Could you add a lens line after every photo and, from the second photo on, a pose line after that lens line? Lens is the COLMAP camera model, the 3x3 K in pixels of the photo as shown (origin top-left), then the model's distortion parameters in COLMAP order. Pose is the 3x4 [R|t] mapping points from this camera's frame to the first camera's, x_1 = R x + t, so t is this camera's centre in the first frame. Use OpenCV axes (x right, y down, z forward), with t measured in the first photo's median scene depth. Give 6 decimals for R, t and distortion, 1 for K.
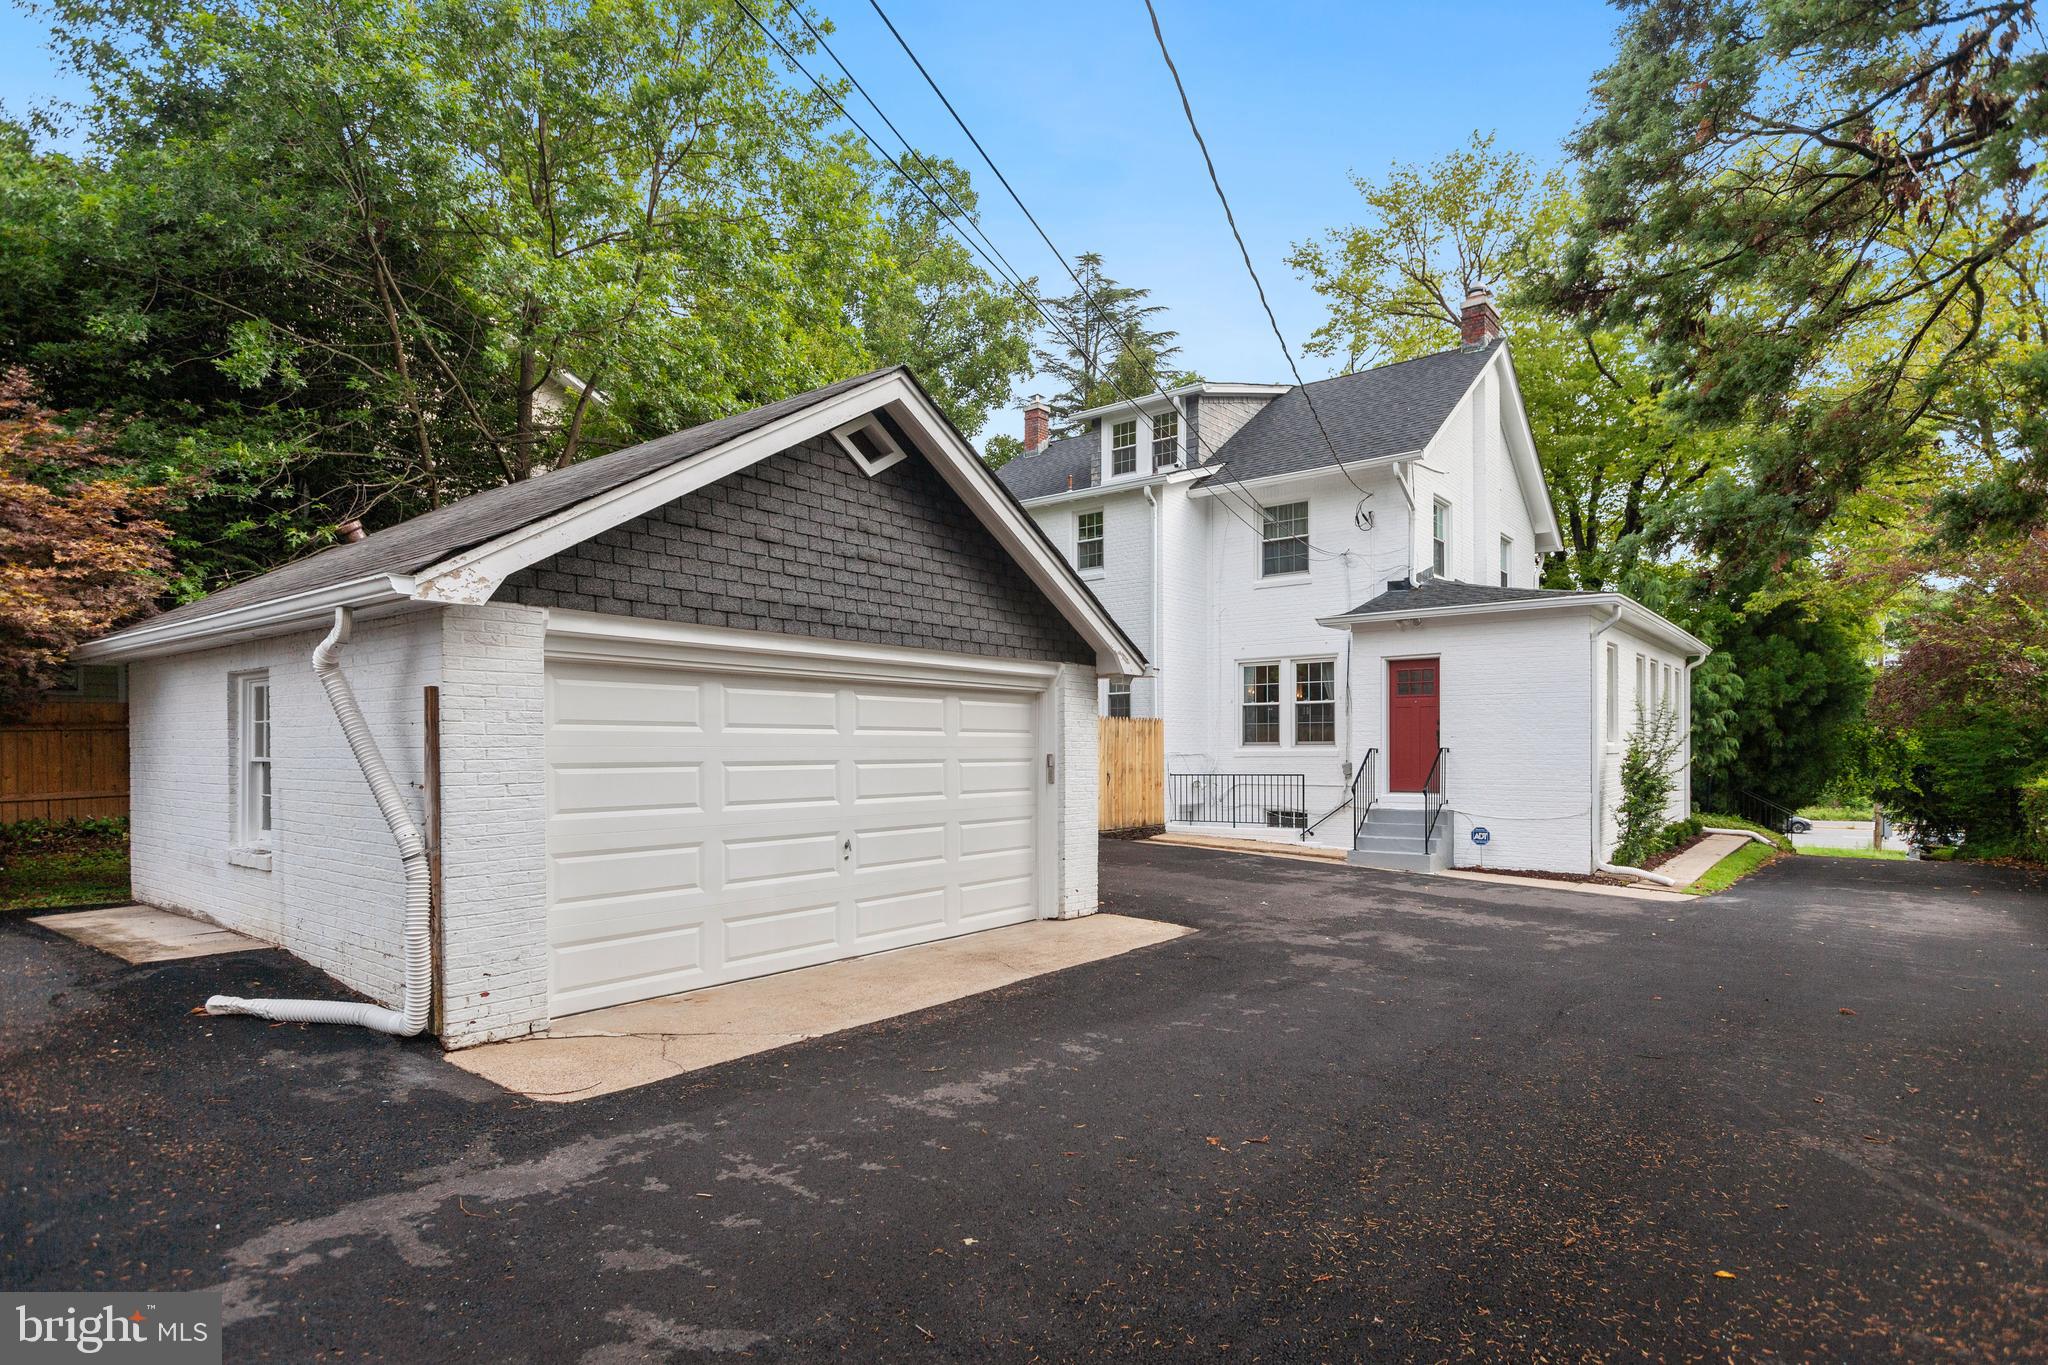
lens RADIAL K [[1084.6, 0, 1021.6], [0, 1084.6, 605.3], [0, 0, 1]] dist [-0.026958, 0.017261]
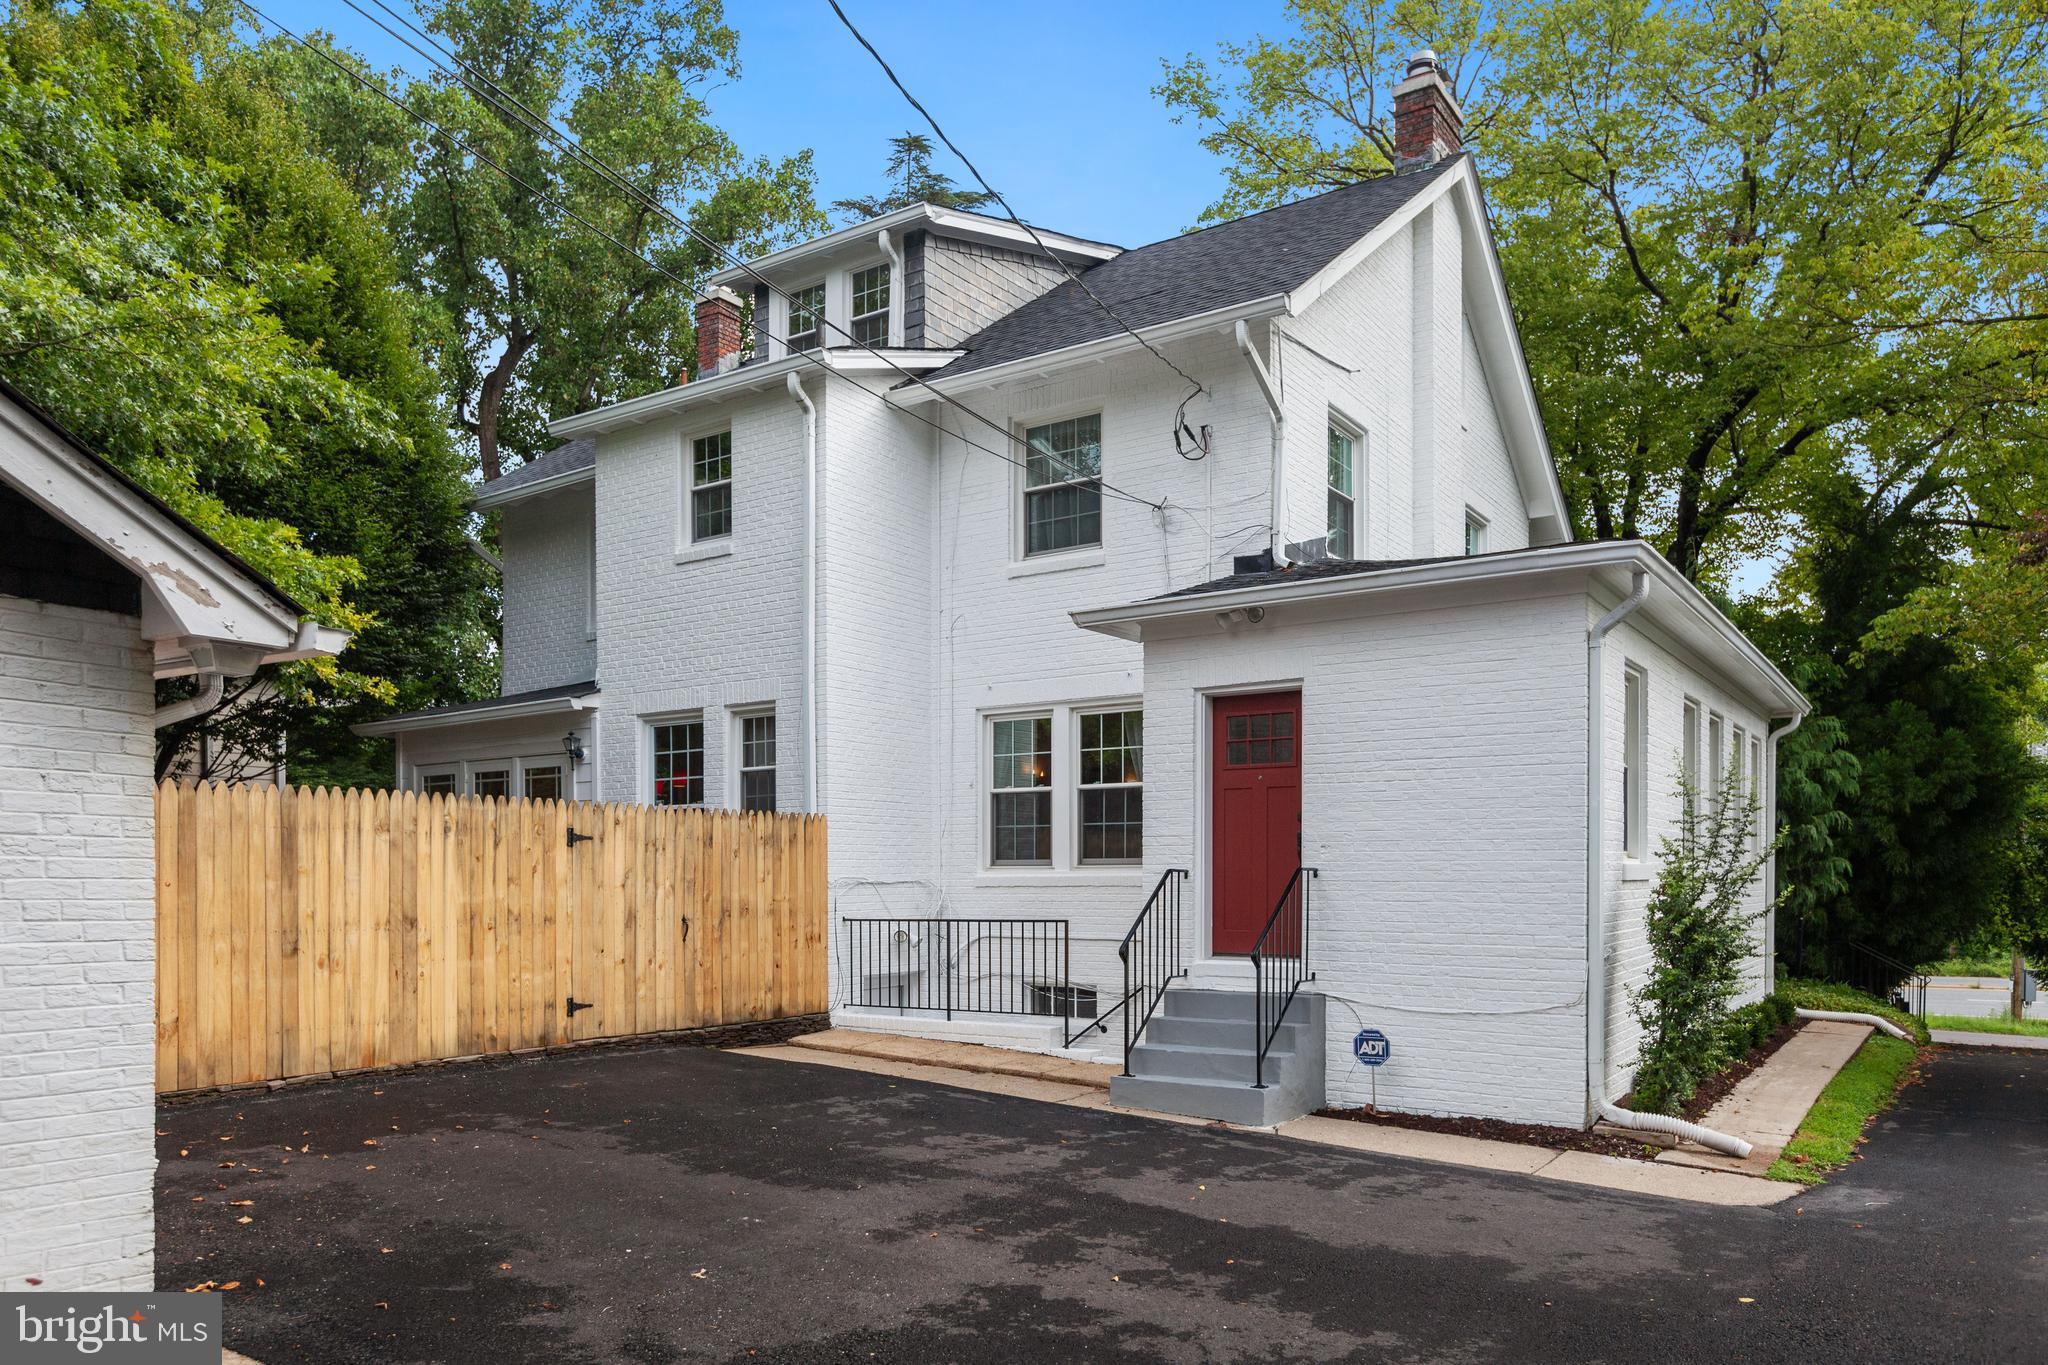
lens RADIAL K [[1438.8, 0, 1024.0], [0, 1438.8, 682.5], [0, 0, 1]] dist [-0.005178, -0.000485]
pose [[0.996783, 0.011743, 0.079289, 0.165428], [-0.011454, 0.999926, -0.004093, 0.040126], [-0.079331, 0.003171, 0.996843, 0.277455]]
